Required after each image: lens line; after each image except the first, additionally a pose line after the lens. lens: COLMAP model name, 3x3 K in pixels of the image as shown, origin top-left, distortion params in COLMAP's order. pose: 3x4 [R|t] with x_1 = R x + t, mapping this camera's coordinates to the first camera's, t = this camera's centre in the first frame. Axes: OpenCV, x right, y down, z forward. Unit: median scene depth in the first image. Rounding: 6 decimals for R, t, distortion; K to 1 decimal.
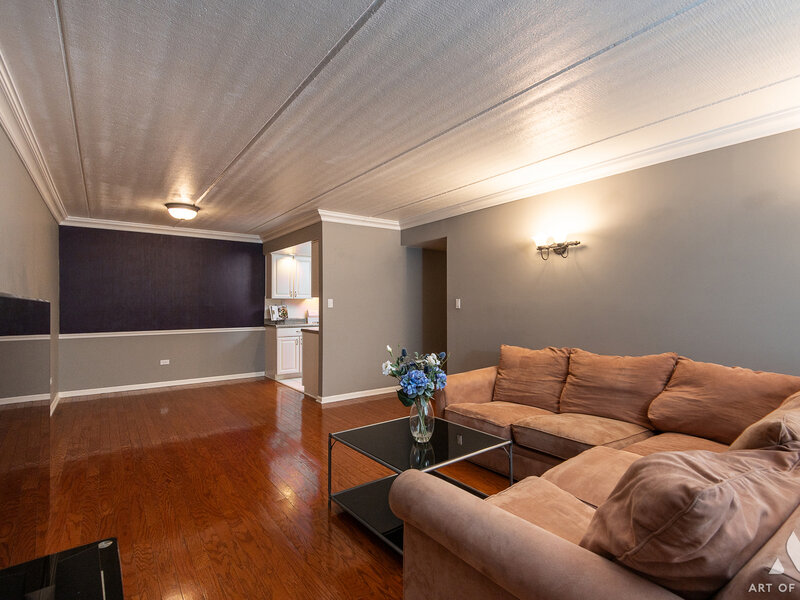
lens RADIAL K [[406.9, 0, 400.0], [0, 406.9, 300.0], [0, 0, 1]] dist [-0.000150, -0.000041]
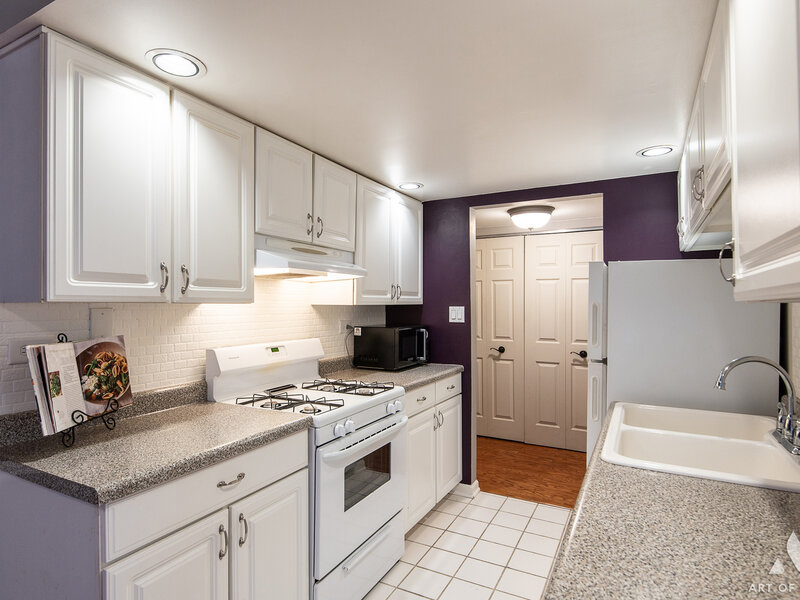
lens RADIAL K [[451.4, 0, 400.0], [0, 451.4, 300.0], [0, 0, 1]] dist [0.024461, -0.000801]
pose [[0.901914, -0.000595, 0.431916, -0.269377], [0.001615, 0.999997, -0.001995, -0.003933], [-0.431913, 0.002497, 0.901912, 0.785119]]
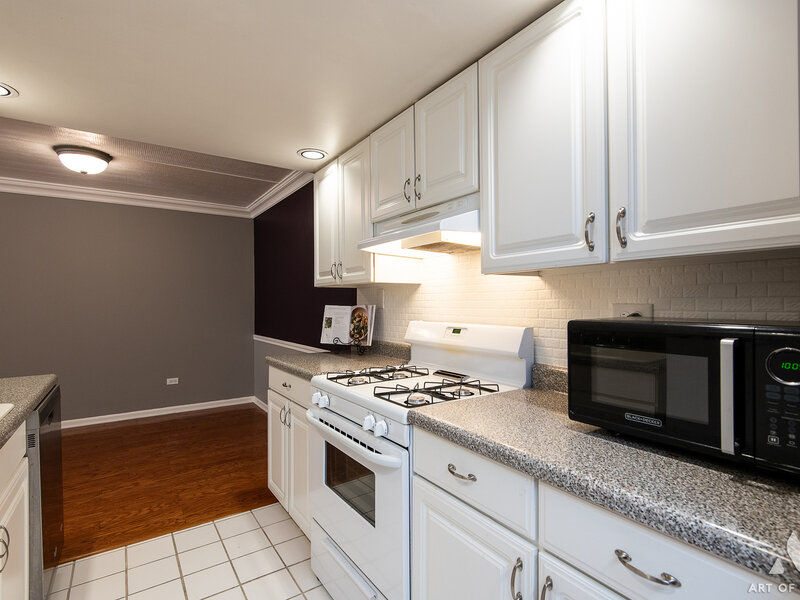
lens RADIAL K [[406.9, 0, 400.0], [0, 406.9, 300.0], [0, 0, 1]] dist [-0.000150, -0.000041]
pose [[-0.035970, -0.003710, -0.999346, 0.076935], [0.022144, 0.999745, -0.004509, 0.012411], [0.999107, -0.022292, -0.035879, 1.111202]]
